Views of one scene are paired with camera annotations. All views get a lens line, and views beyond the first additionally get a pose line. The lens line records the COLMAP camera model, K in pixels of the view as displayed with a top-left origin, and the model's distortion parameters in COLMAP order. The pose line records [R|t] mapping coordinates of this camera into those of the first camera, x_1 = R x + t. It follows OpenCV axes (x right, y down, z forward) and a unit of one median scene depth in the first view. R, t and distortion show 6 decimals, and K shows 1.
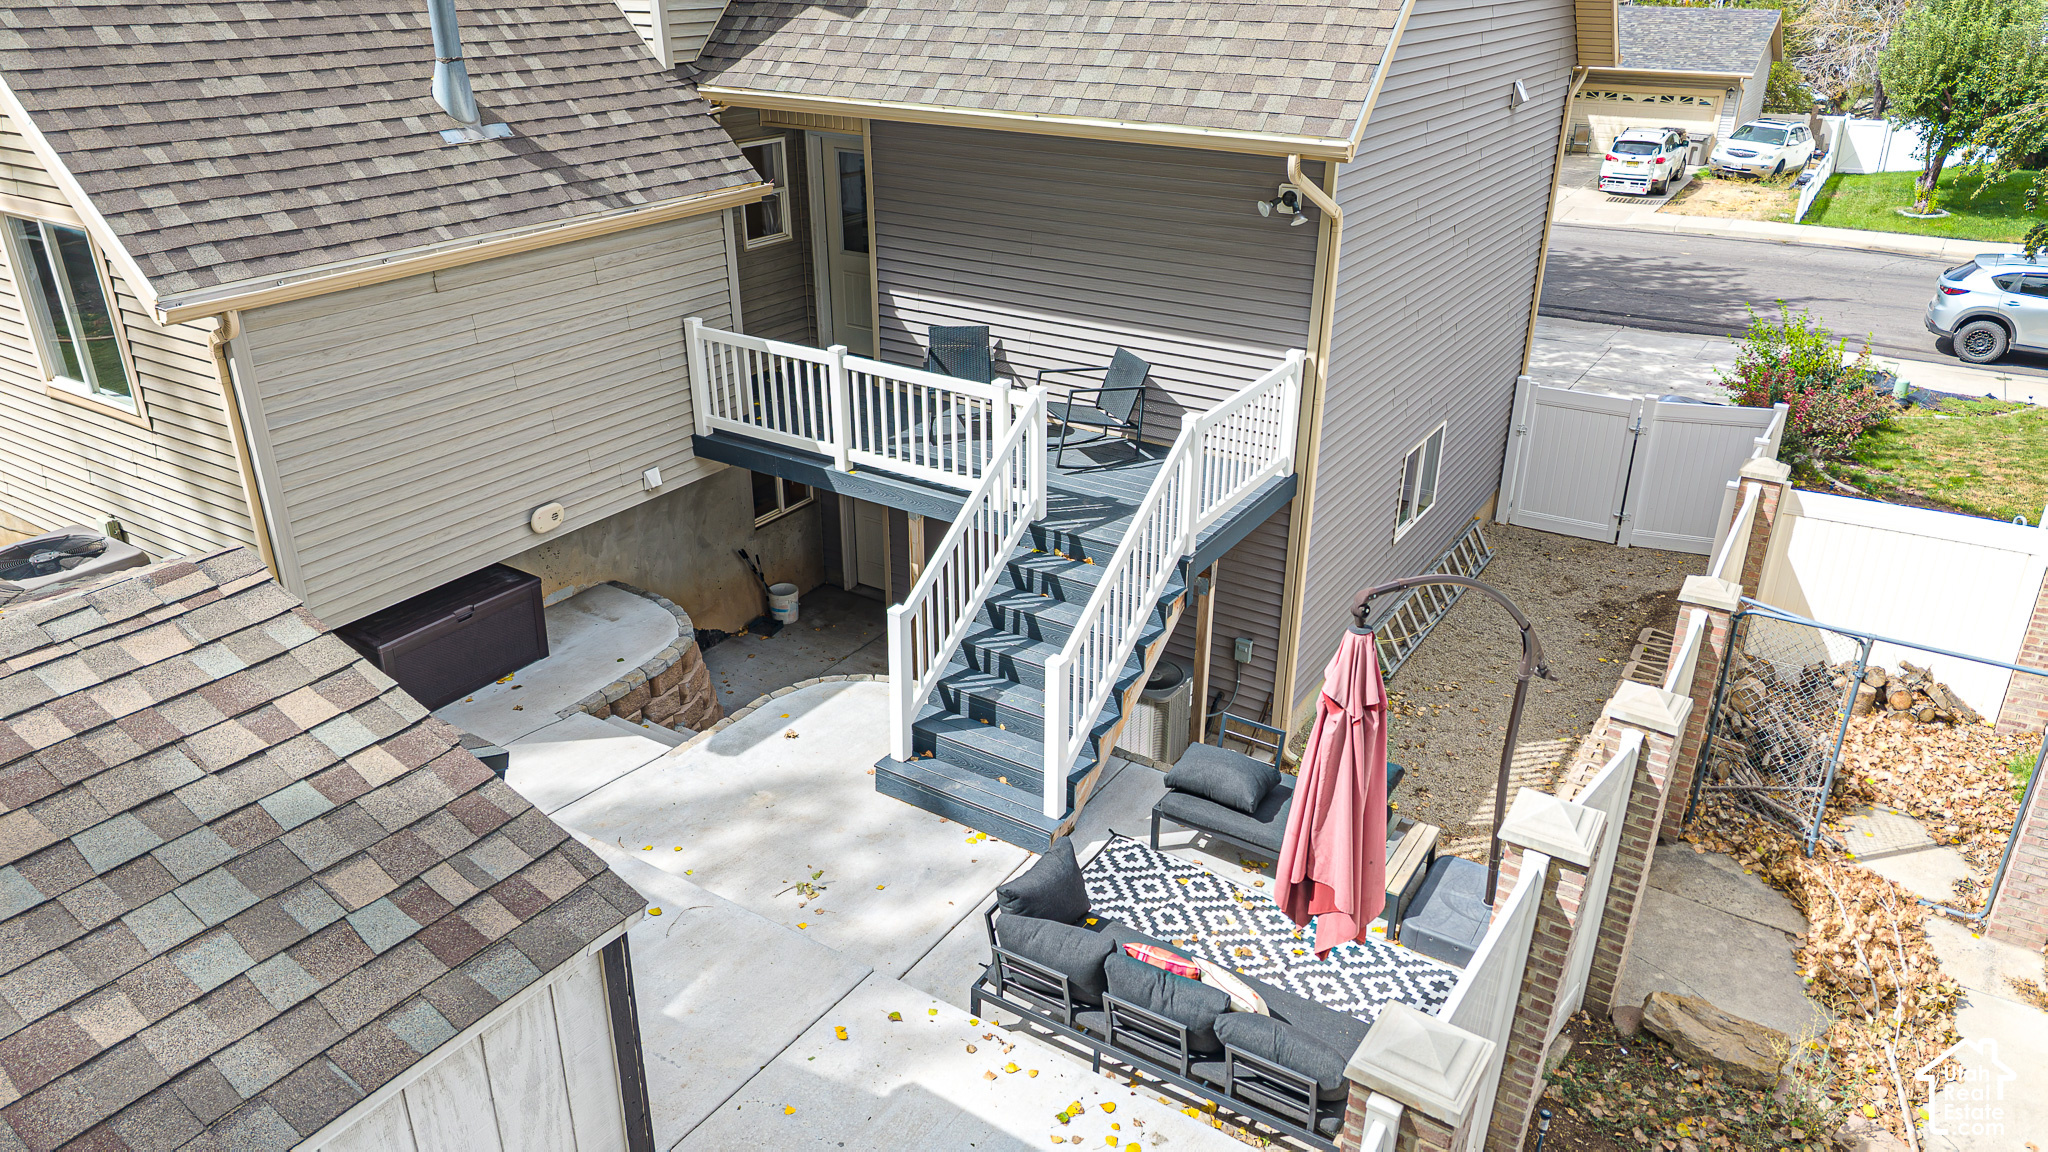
lens RADIAL K [[1382.5, 0, 1021.5], [0, 1382.5, 583.5], [0, 0, 1]] dist [0.057642, -0.062395]
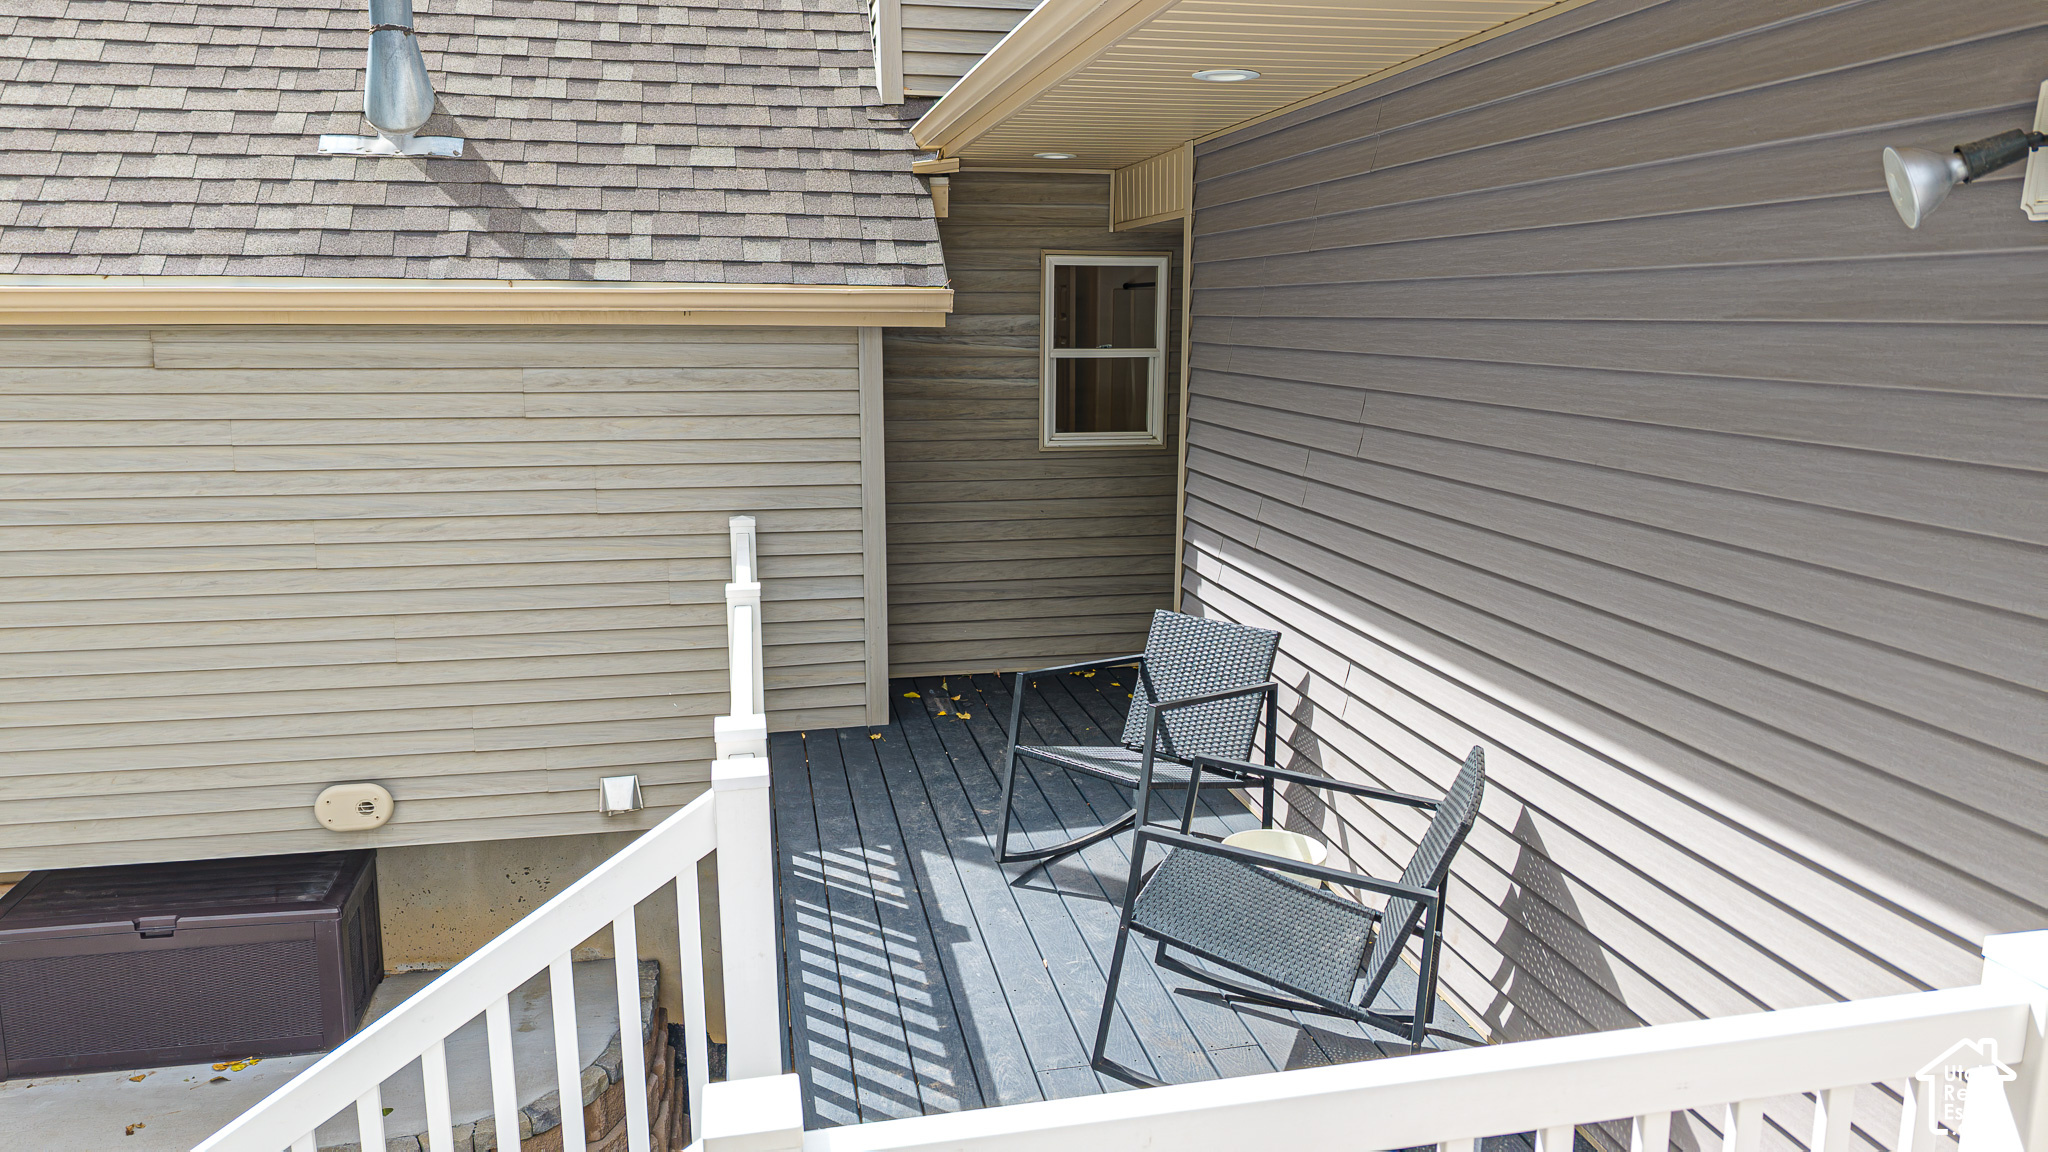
lens RADIAL K [[1382.5, 0, 1021.5], [0, 1382.5, 583.5], [0, 0, 1]] dist [0.057642, -0.062395]
pose [[0.698019, 0.137872, -0.702681, 0.222875], [-0.305990, 0.944616, -0.118618, -0.145936], [0.647410, 0.297811, 0.701548, 0.751496]]
